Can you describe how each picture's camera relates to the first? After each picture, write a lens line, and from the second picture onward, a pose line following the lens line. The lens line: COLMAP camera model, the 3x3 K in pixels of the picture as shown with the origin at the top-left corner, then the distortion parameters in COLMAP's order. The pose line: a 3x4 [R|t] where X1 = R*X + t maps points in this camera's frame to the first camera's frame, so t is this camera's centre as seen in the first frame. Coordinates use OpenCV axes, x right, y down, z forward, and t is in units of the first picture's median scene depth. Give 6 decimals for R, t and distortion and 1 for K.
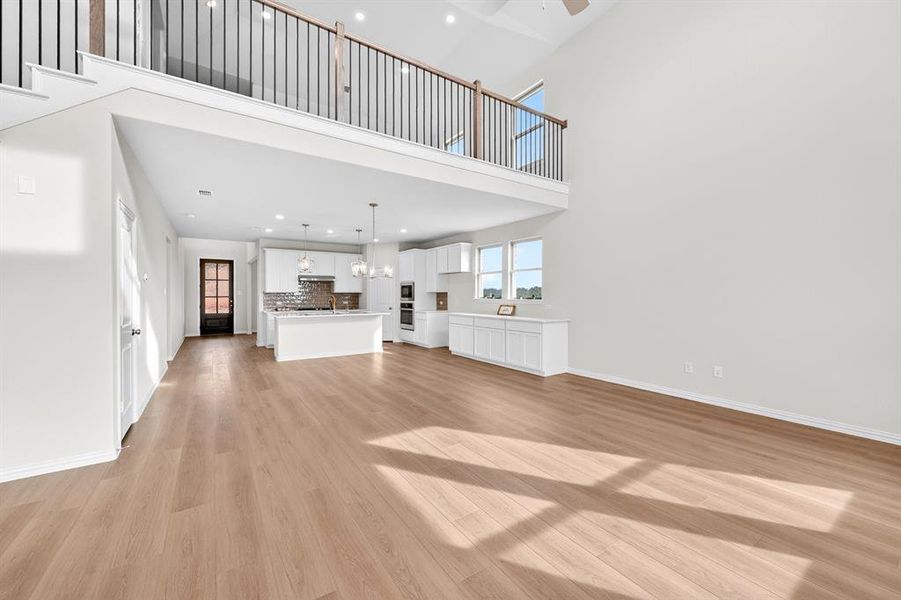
lens RADIAL K [[367.8, 0, 456.4], [0, 367.8, 296.7], [0, 0, 1]] dist [0.008460, 0.000350]
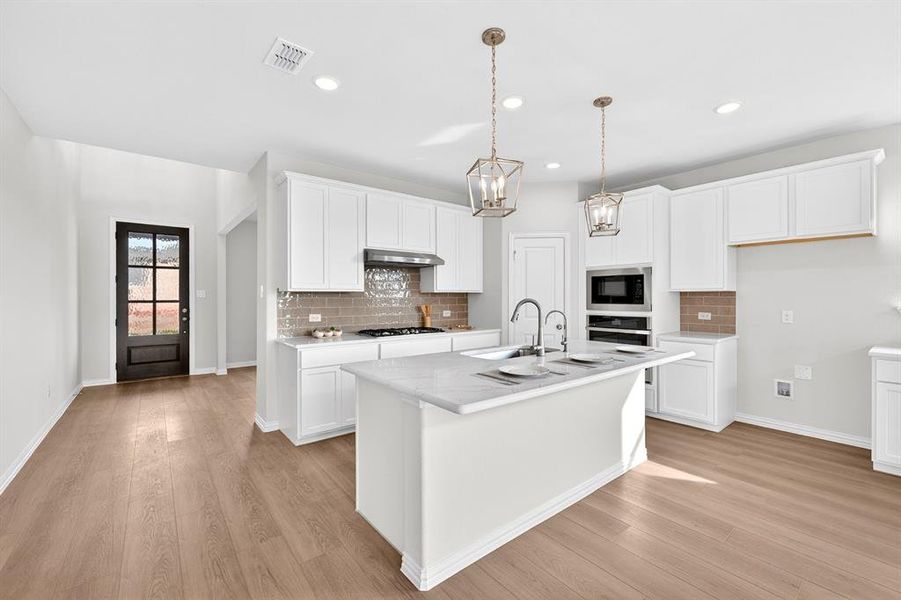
lens RADIAL K [[367.8, 0, 436.6], [0, 367.8, 300.1], [0, 0, 1]] dist [0.008460, 0.000350]
pose [[0.997341, 0.000007, 0.072872, -0.369310], [0.000163, 0.999997, -0.002319, -0.000725], [-0.072872, 0.002325, 0.997339, 0.574973]]
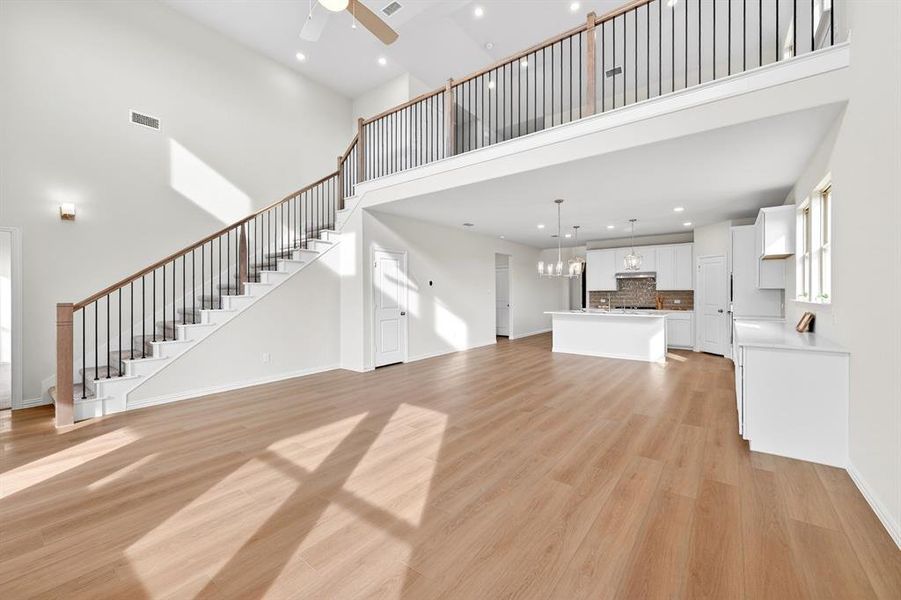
lens RADIAL K [[367.8, 0, 454.0], [0, 367.8, 293.8], [0, 0, 1]] dist [0.008460, 0.000350]
pose [[0.298398, 0.004930, -0.954429, 0.385248], [-0.005203, 0.999980, 0.003539, -0.003513], [0.954427, 0.003909, 0.298417, 0.273588]]
